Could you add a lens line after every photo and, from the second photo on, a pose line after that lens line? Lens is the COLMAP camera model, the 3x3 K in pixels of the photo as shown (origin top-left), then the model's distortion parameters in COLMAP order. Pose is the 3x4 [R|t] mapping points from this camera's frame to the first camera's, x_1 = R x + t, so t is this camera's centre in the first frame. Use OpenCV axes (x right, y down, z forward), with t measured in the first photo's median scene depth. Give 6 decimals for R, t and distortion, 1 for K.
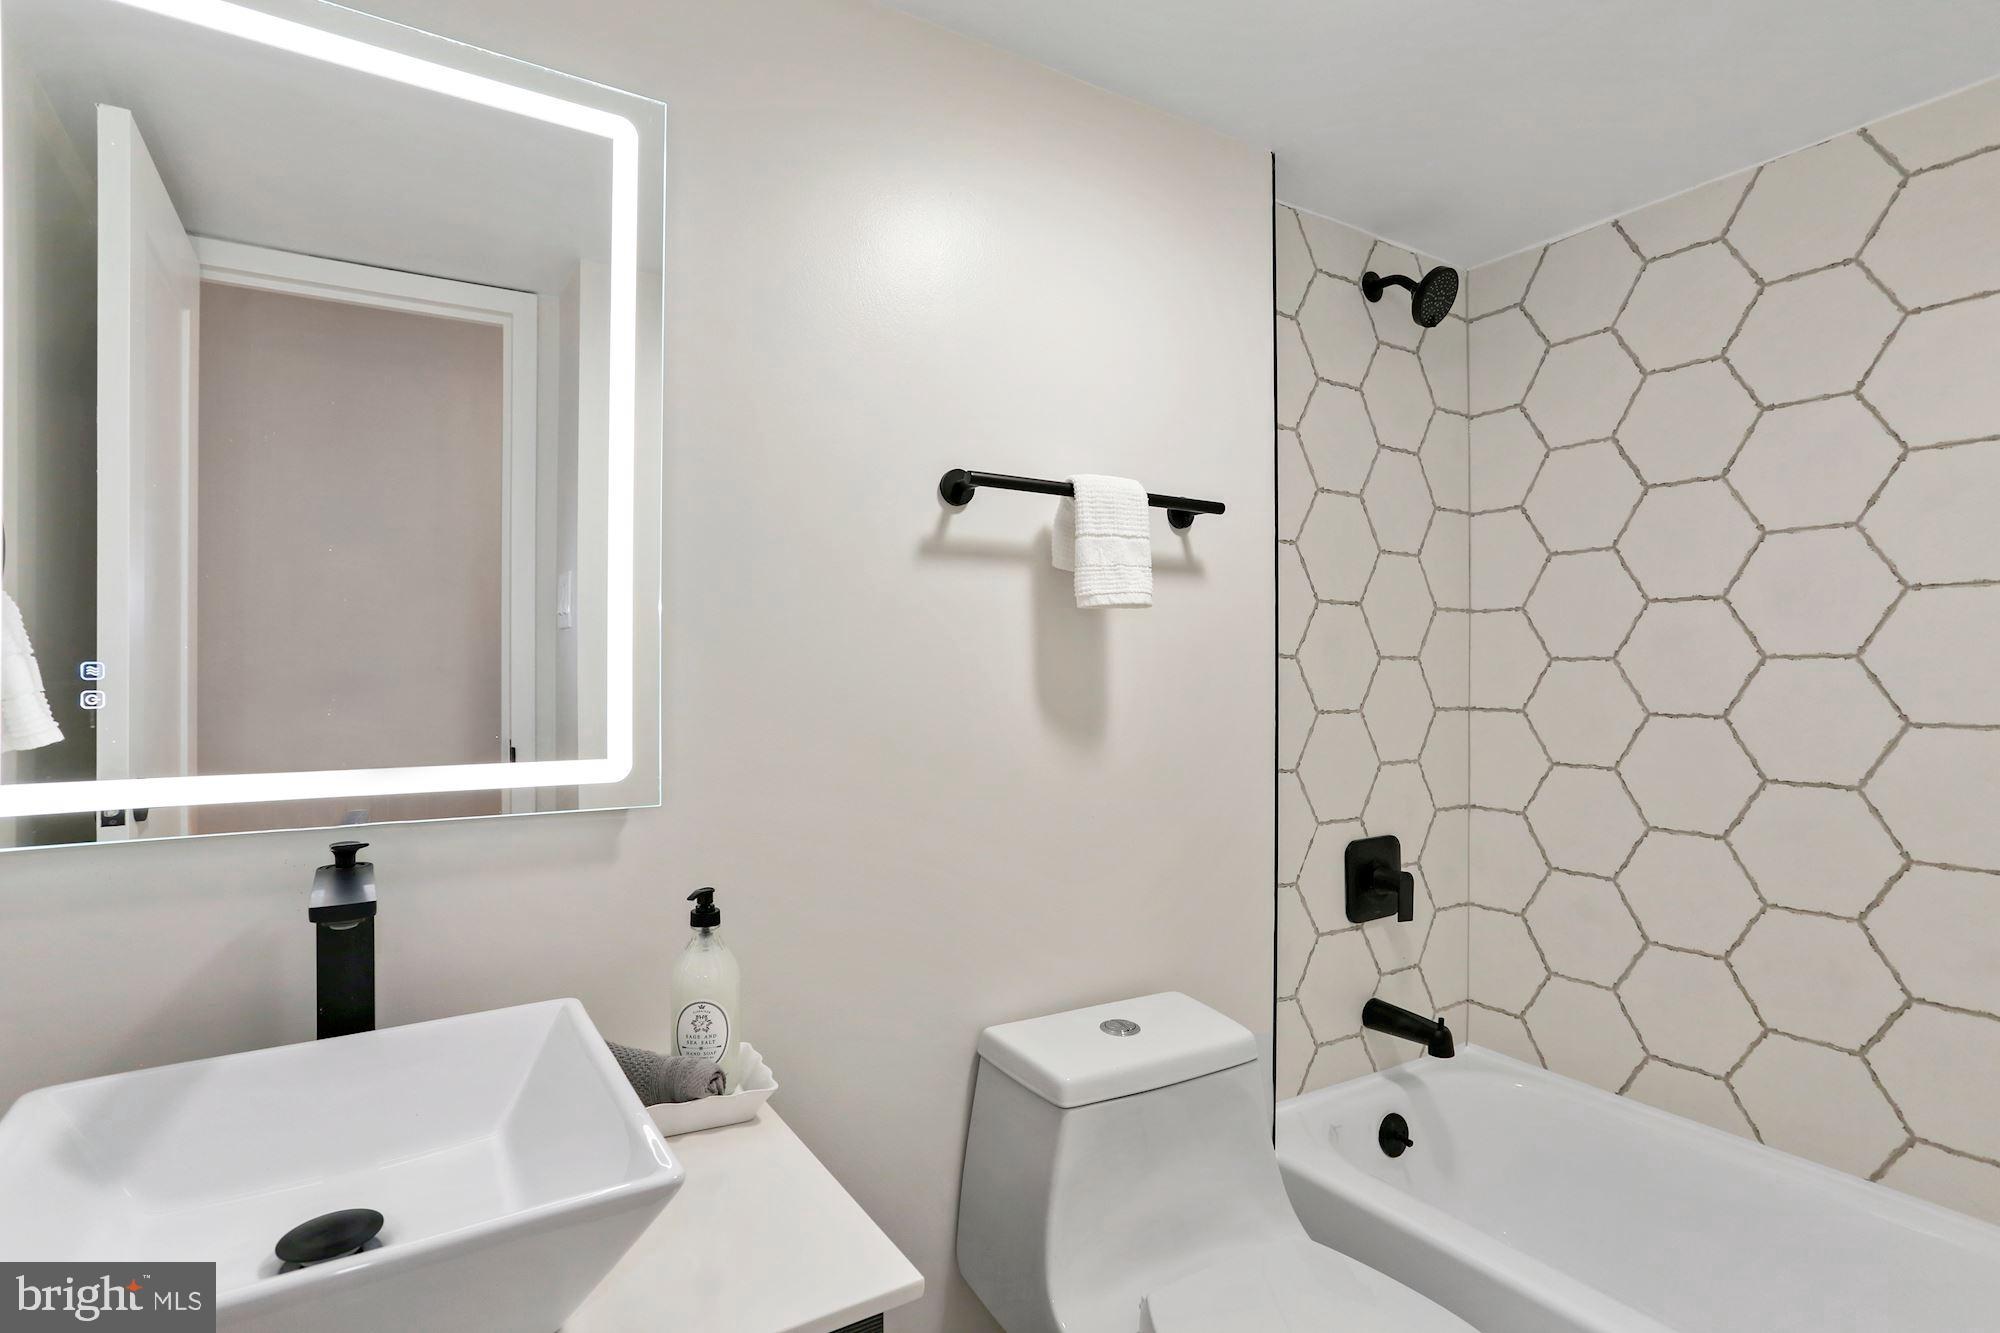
lens RADIAL K [[978.3, 0, 1003.1], [0, 978.3, 673.8], [0, 0, 1]] dist [-0.047471, 0.028308]
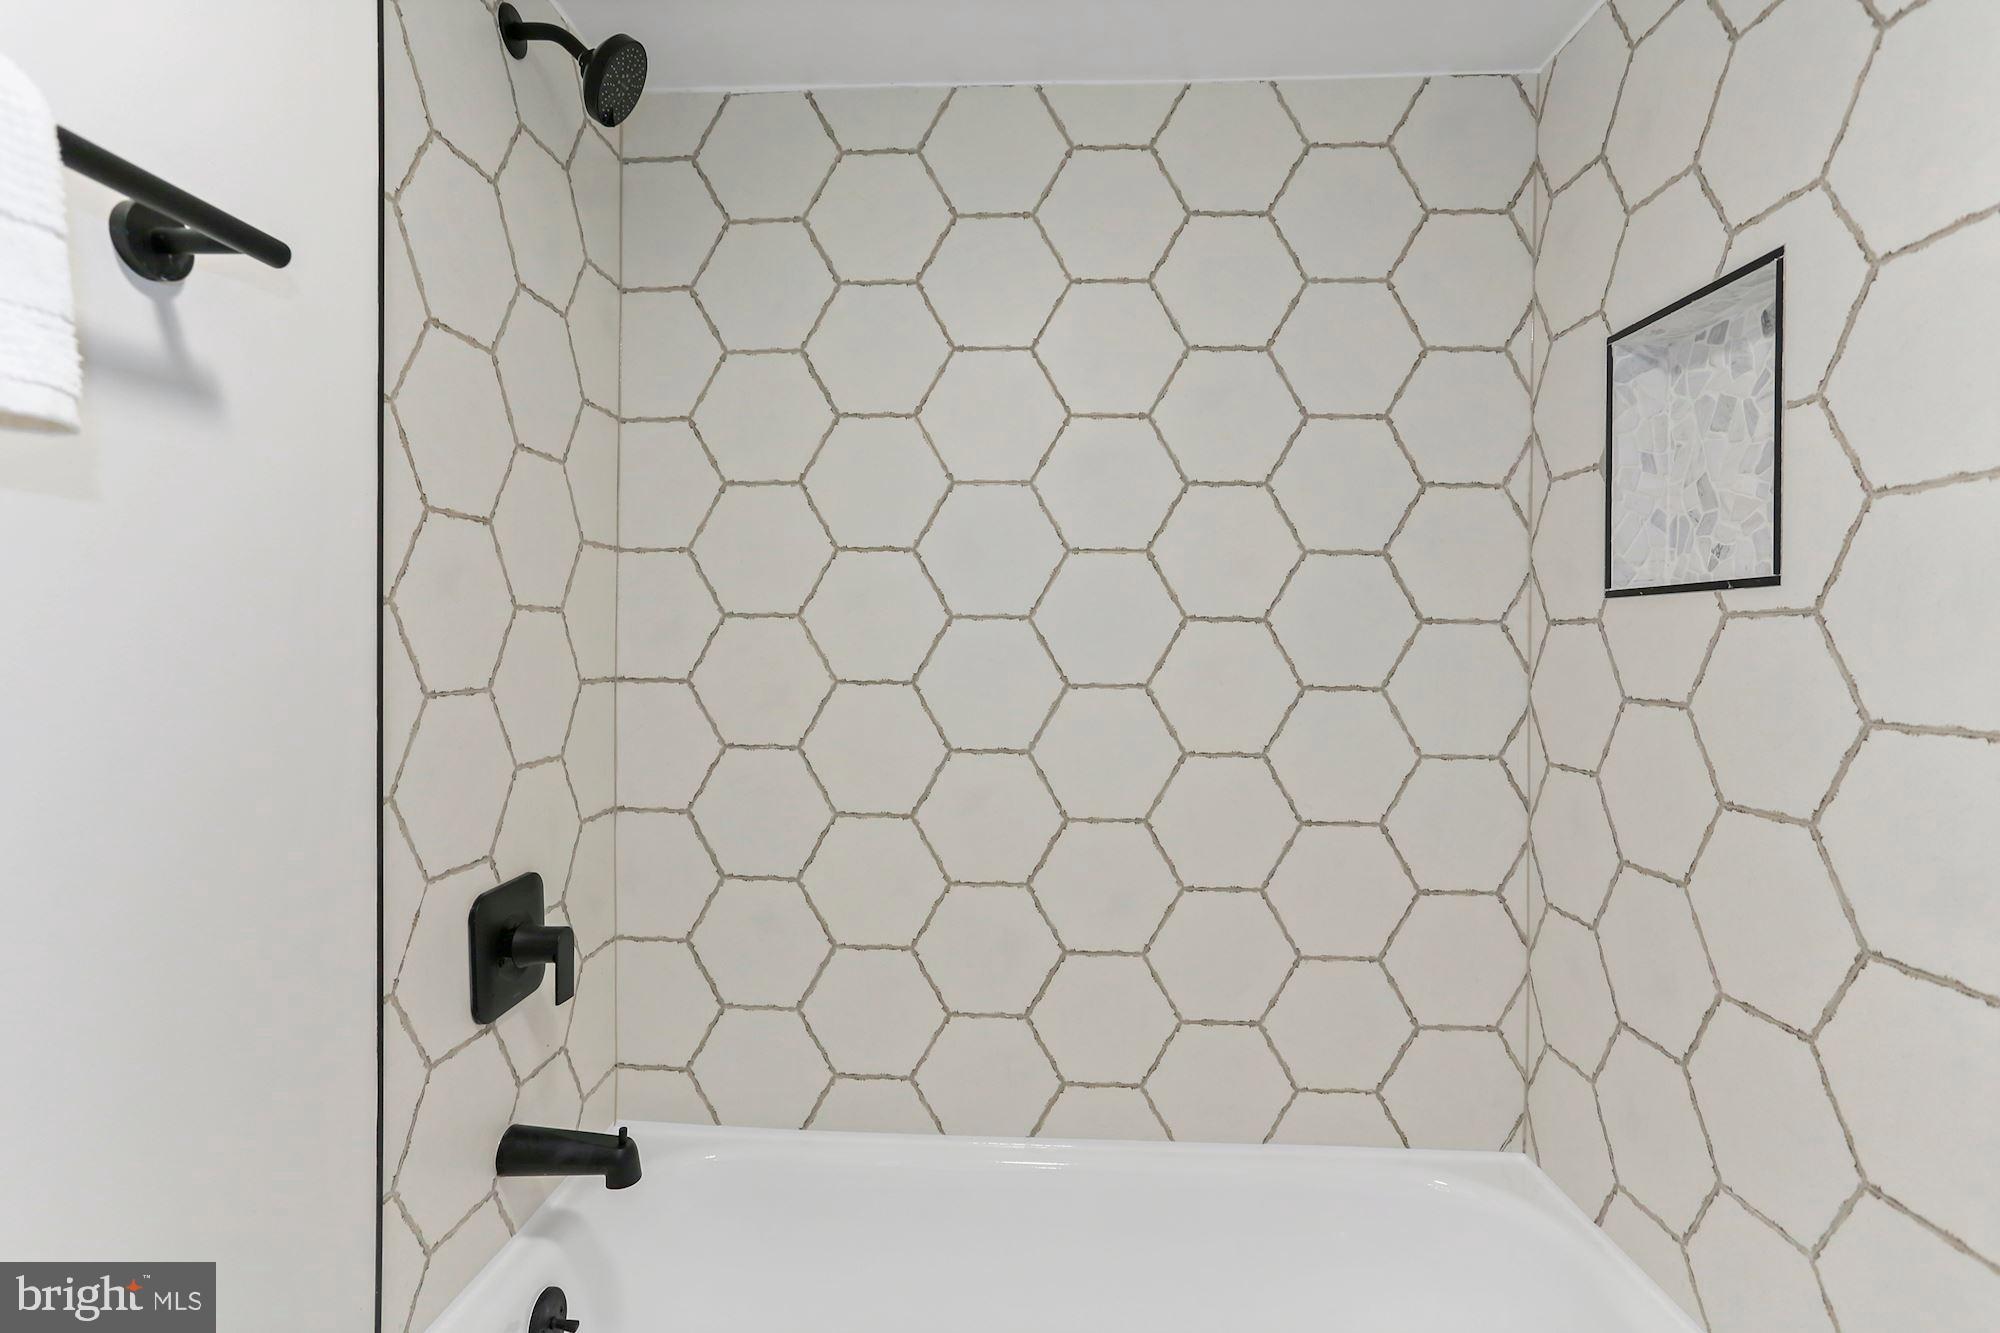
lens RADIAL K [[978.3, 0, 996.5], [0, 978.3, 648.0], [0, 0, 1]] dist [-0.047471, 0.028308]
pose [[0.577264, -0.004597, 0.816545, 0.043063], [-0.006168, 0.999931, 0.009990, 0.002479], [-0.816534, -0.010803, 0.577196, 0.373066]]
